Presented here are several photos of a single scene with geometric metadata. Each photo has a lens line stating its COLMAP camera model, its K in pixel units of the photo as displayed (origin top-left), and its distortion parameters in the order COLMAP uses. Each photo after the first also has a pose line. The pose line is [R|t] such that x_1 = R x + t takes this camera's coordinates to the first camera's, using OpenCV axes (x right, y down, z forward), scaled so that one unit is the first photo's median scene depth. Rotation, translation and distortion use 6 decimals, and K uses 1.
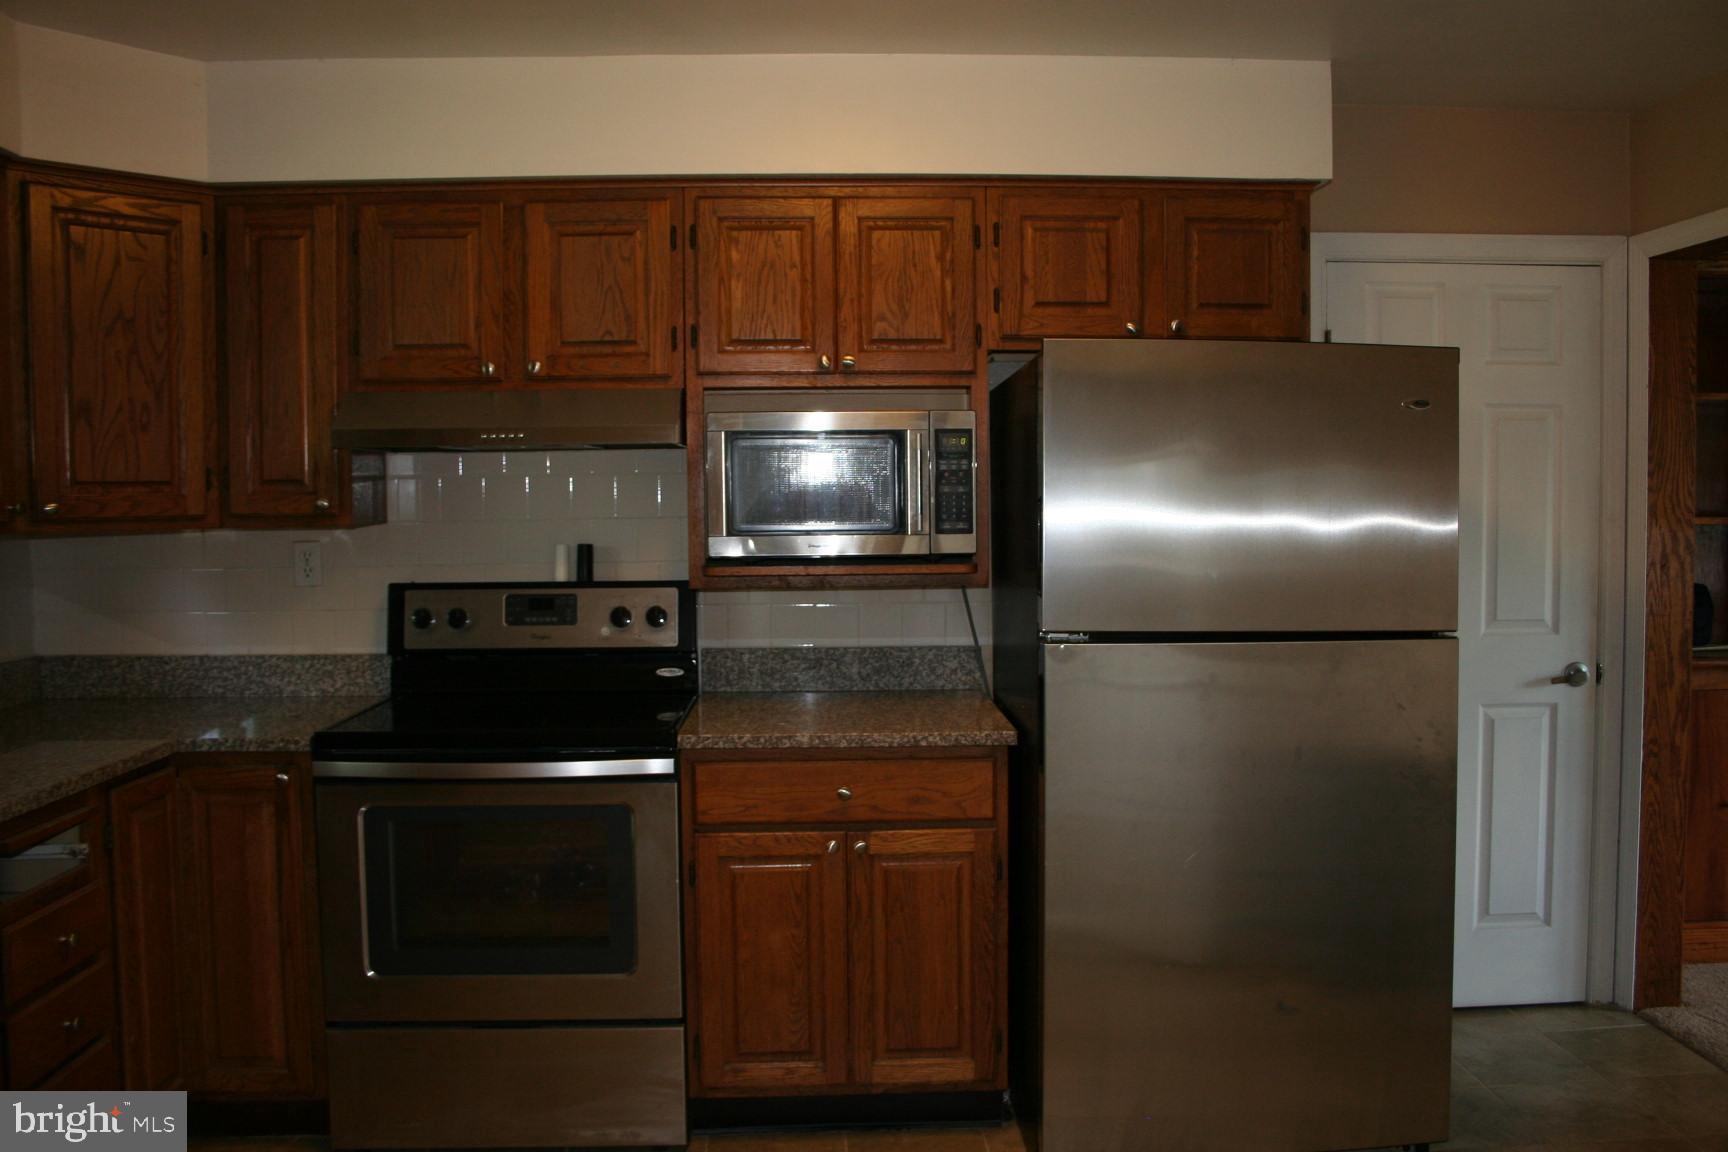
lens RADIAL K [[1426.5, 0, 894.6], [0, 1426.5, 557.0], [0, 0, 1]] dist [-0.144597, 0.115059]
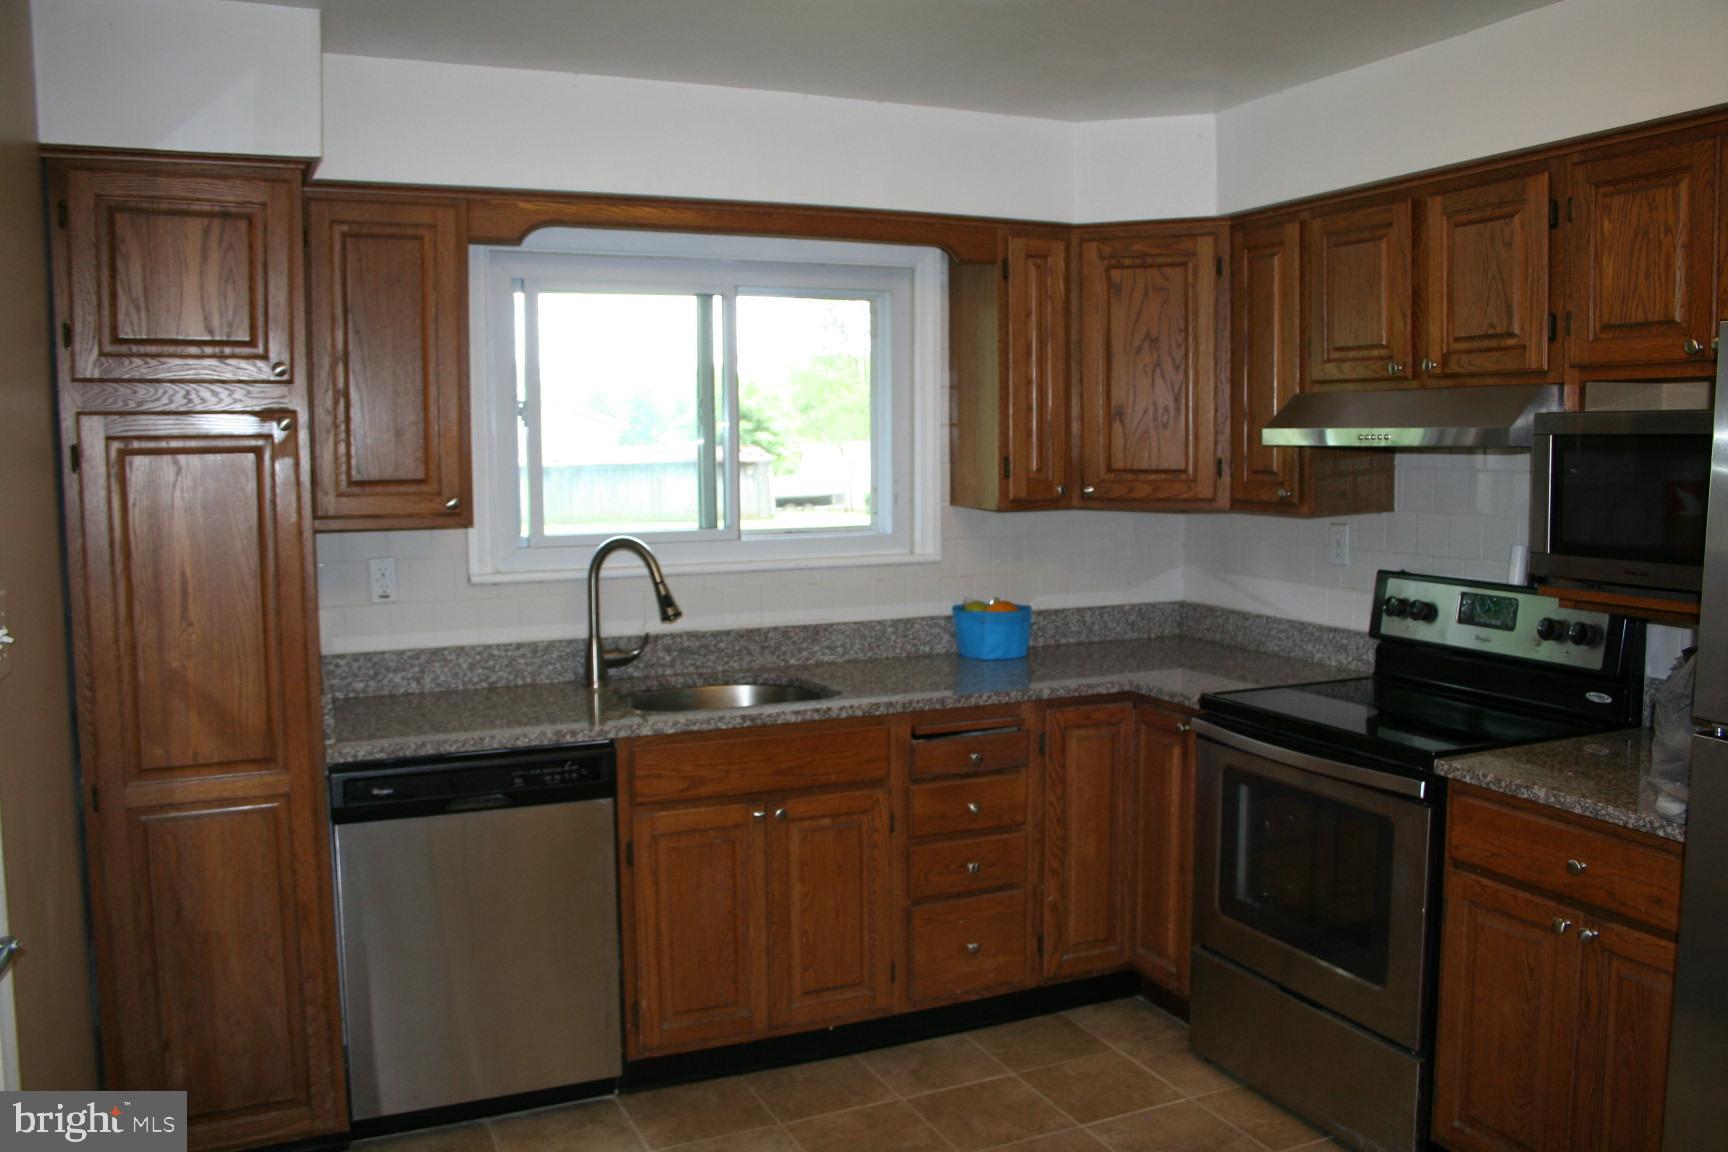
lens RADIAL K [[1426.5, 0, 894.6], [0, 1426.5, 557.0], [0, 0, 1]] dist [-0.144597, 0.115059]
pose [[0.373189, 0.082832, -0.924050, 0.514227], [-0.040109, 0.996516, 0.073130, -0.057141], [0.926888, 0.009772, 0.375210, 0.288398]]
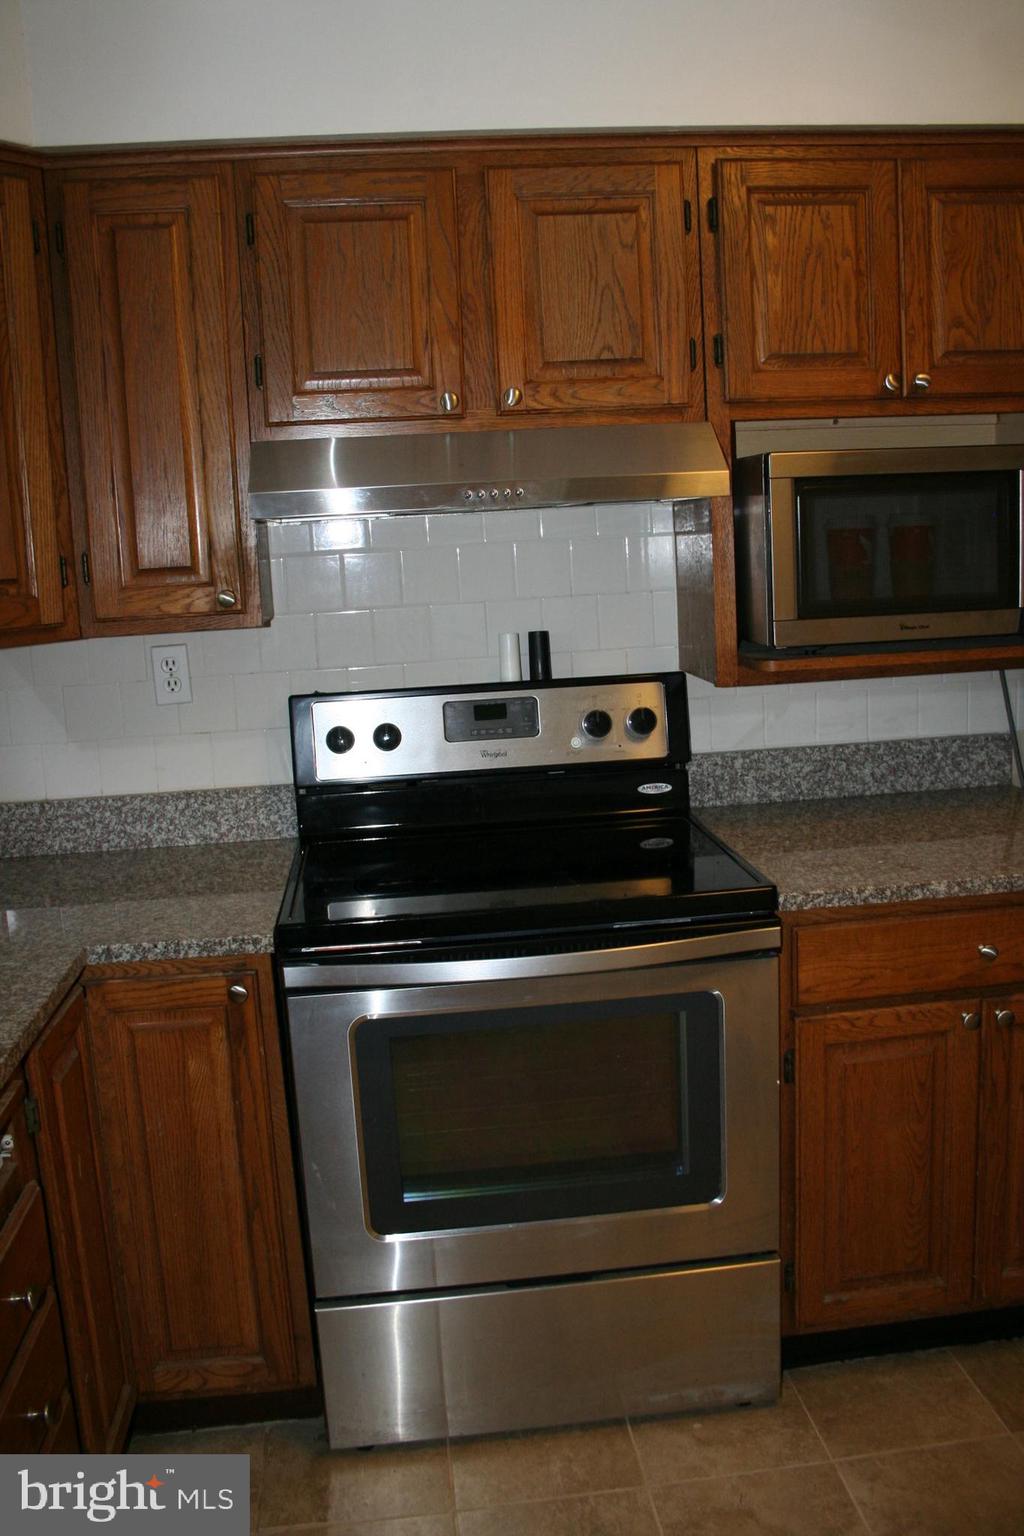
lens RADIAL K [[1268.0, 0, 517.4], [0, 1268.0, 742.8], [0, 0, 1]] dist [-0.144597, 0.115059]
pose [[0.997936, -0.050176, 0.040084, -0.285374], [0.045182, 0.992099, 0.117041, -0.033030], [-0.045640, -0.114989, 0.992318, 0.331711]]
